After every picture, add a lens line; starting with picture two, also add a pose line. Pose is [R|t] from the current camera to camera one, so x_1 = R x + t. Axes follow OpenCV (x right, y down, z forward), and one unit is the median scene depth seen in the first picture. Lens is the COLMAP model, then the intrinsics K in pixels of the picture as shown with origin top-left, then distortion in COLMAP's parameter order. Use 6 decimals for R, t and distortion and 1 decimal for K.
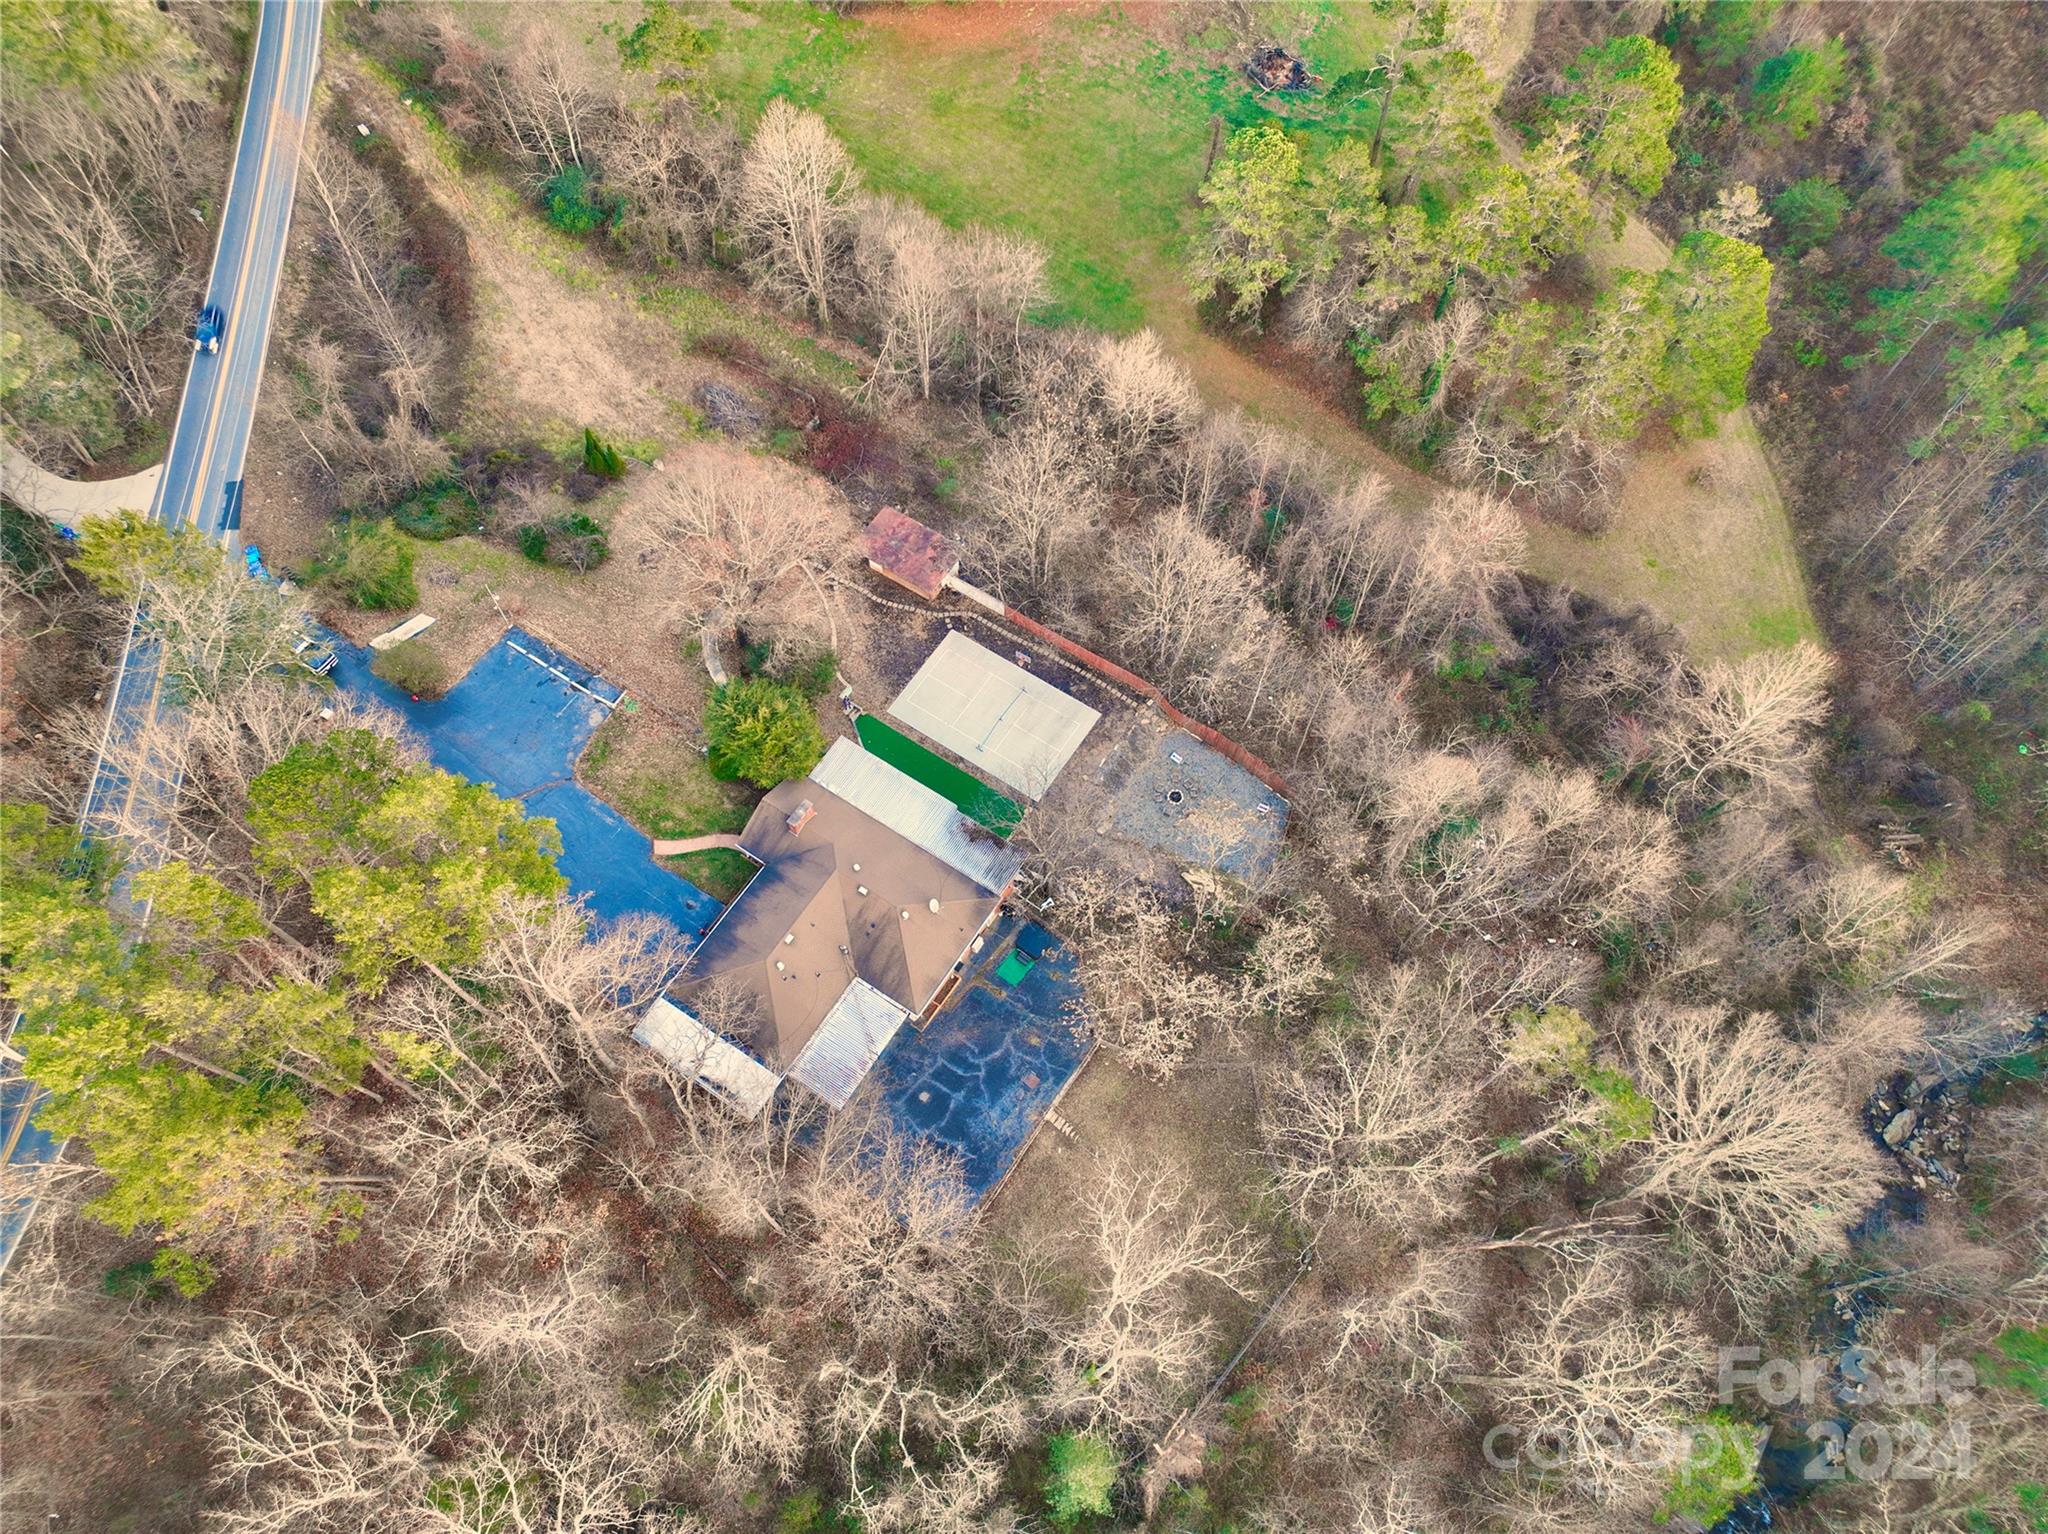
lens RADIAL K [[1435.1, 0, 1025.6], [0, 1435.1, 768.8], [0, 0, 1]] dist [0.006520, 0.000595]
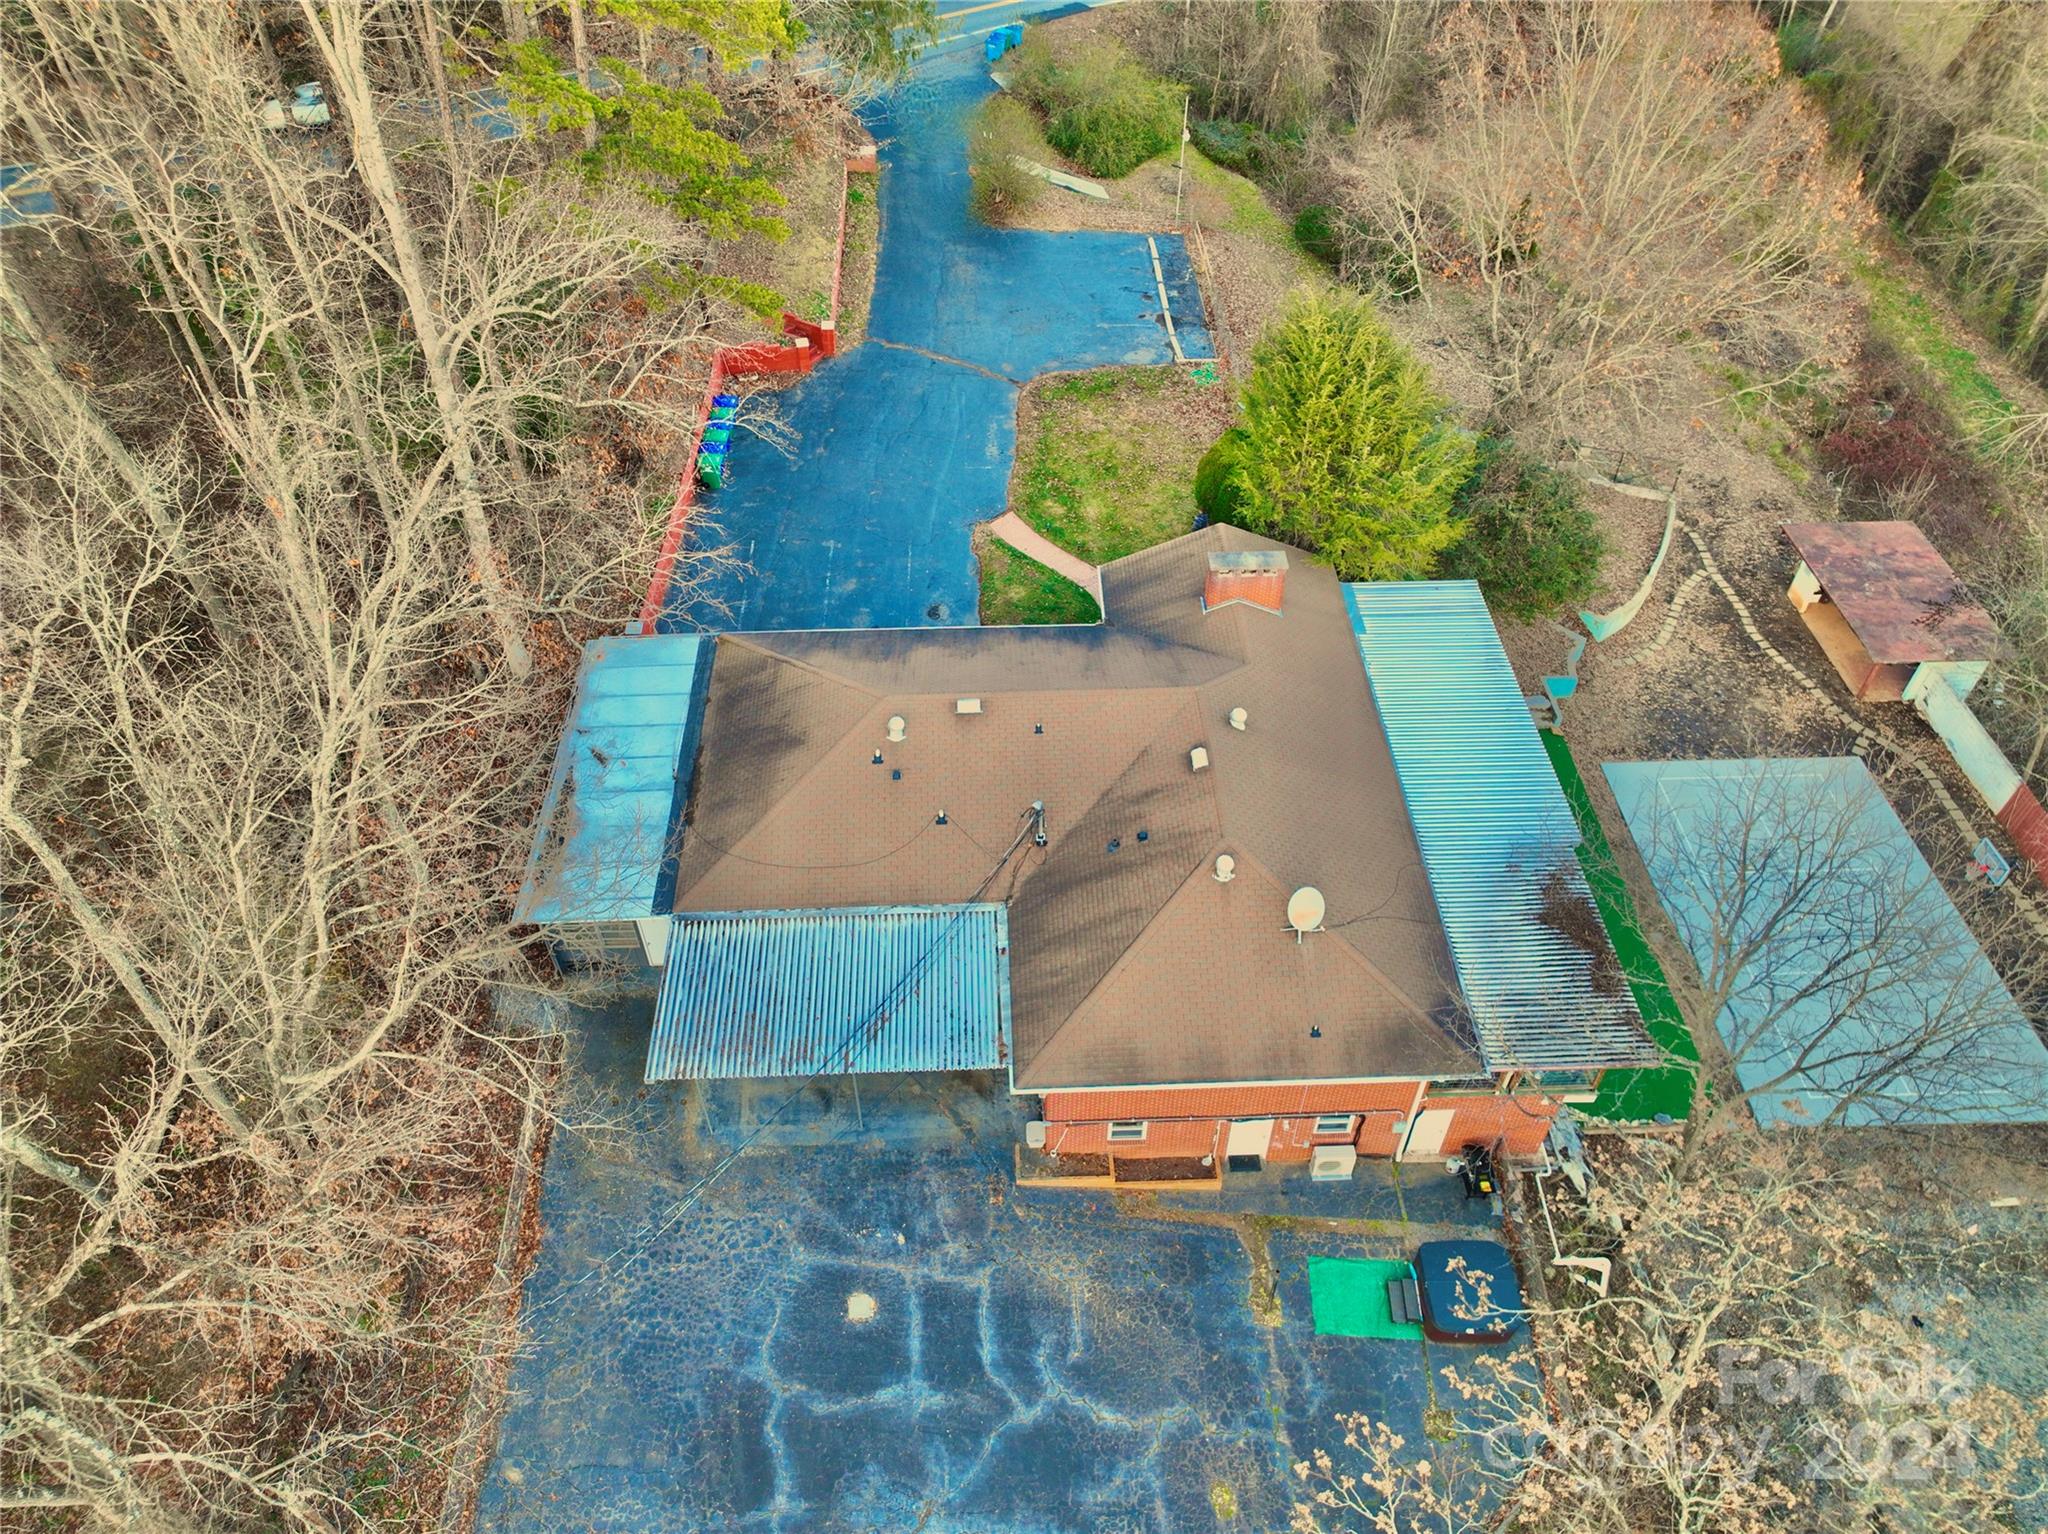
lens RADIAL K [[1435.1, 0, 1020.4], [0, 1435.1, 773.1], [0, 0, 1]] dist [0.006520, 0.000595]
pose [[0.578072, 0.583392, -0.570514, 0.057162], [-0.730729, 0.681263, -0.043767, 0.119199], [0.363137, 0.442192, 0.820121, 0.615690]]
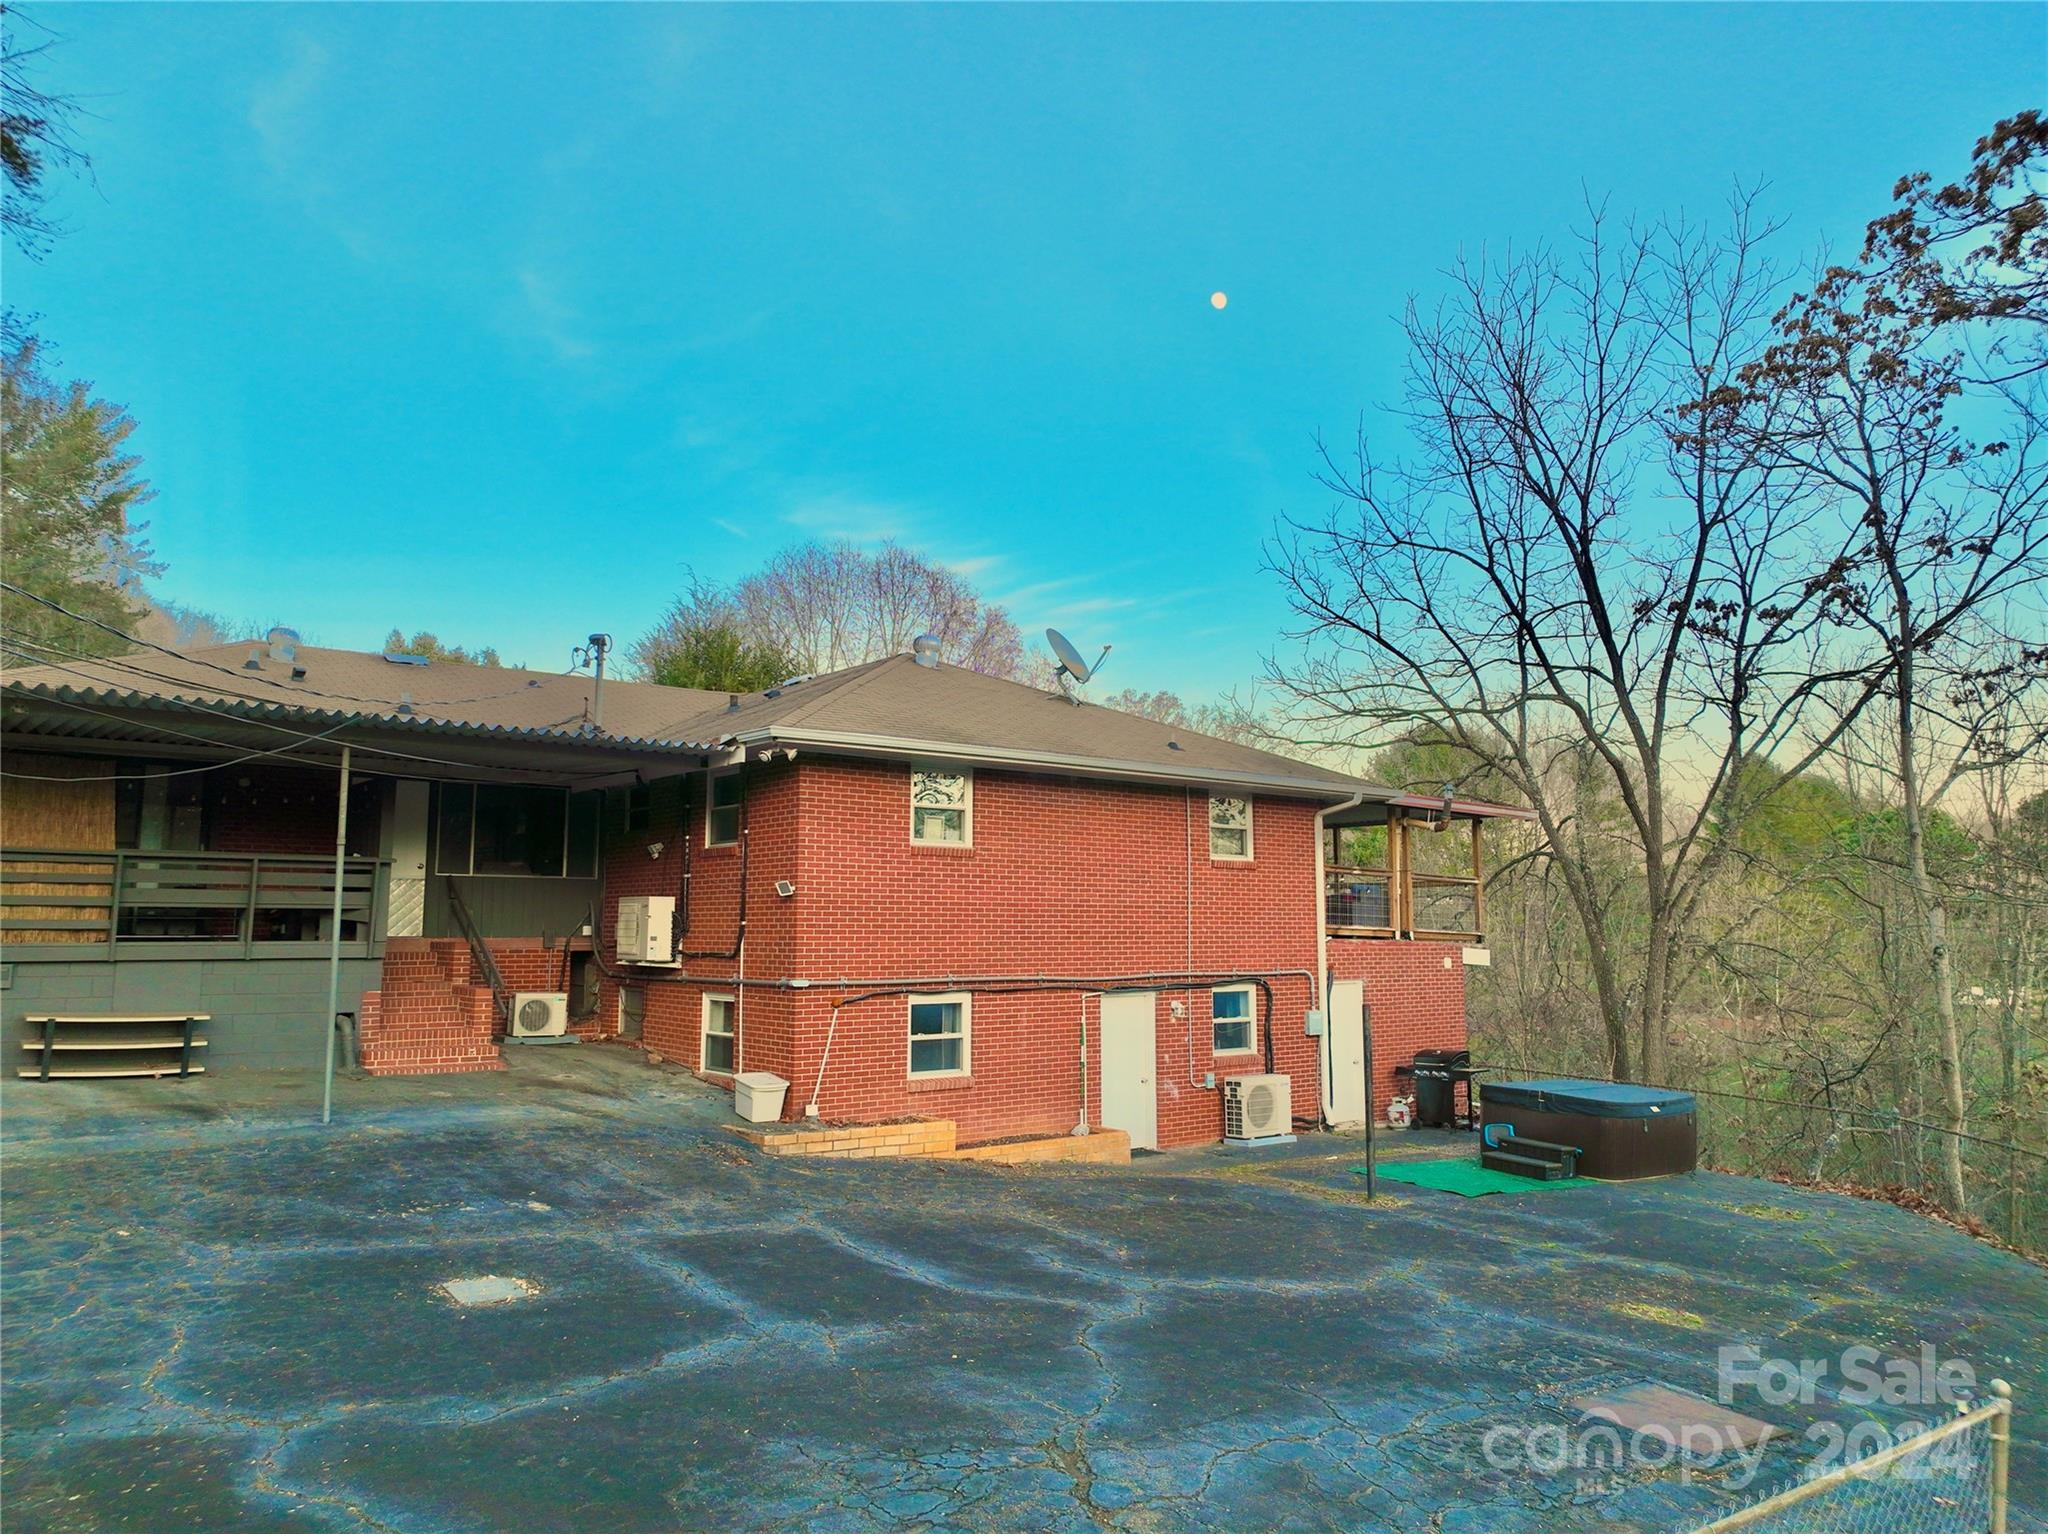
lens RADIAL K [[1435.1, 0, 1022.2], [0, 1435.1, 768.0], [0, 0, 1]] dist [0.006520, 0.000595]
pose [[0.952191, -0.033324, -0.303682, -0.004323], [-0.275979, 0.332512, -0.901816, 0.260765], [0.131030, 0.942510, 0.307418, 0.833317]]
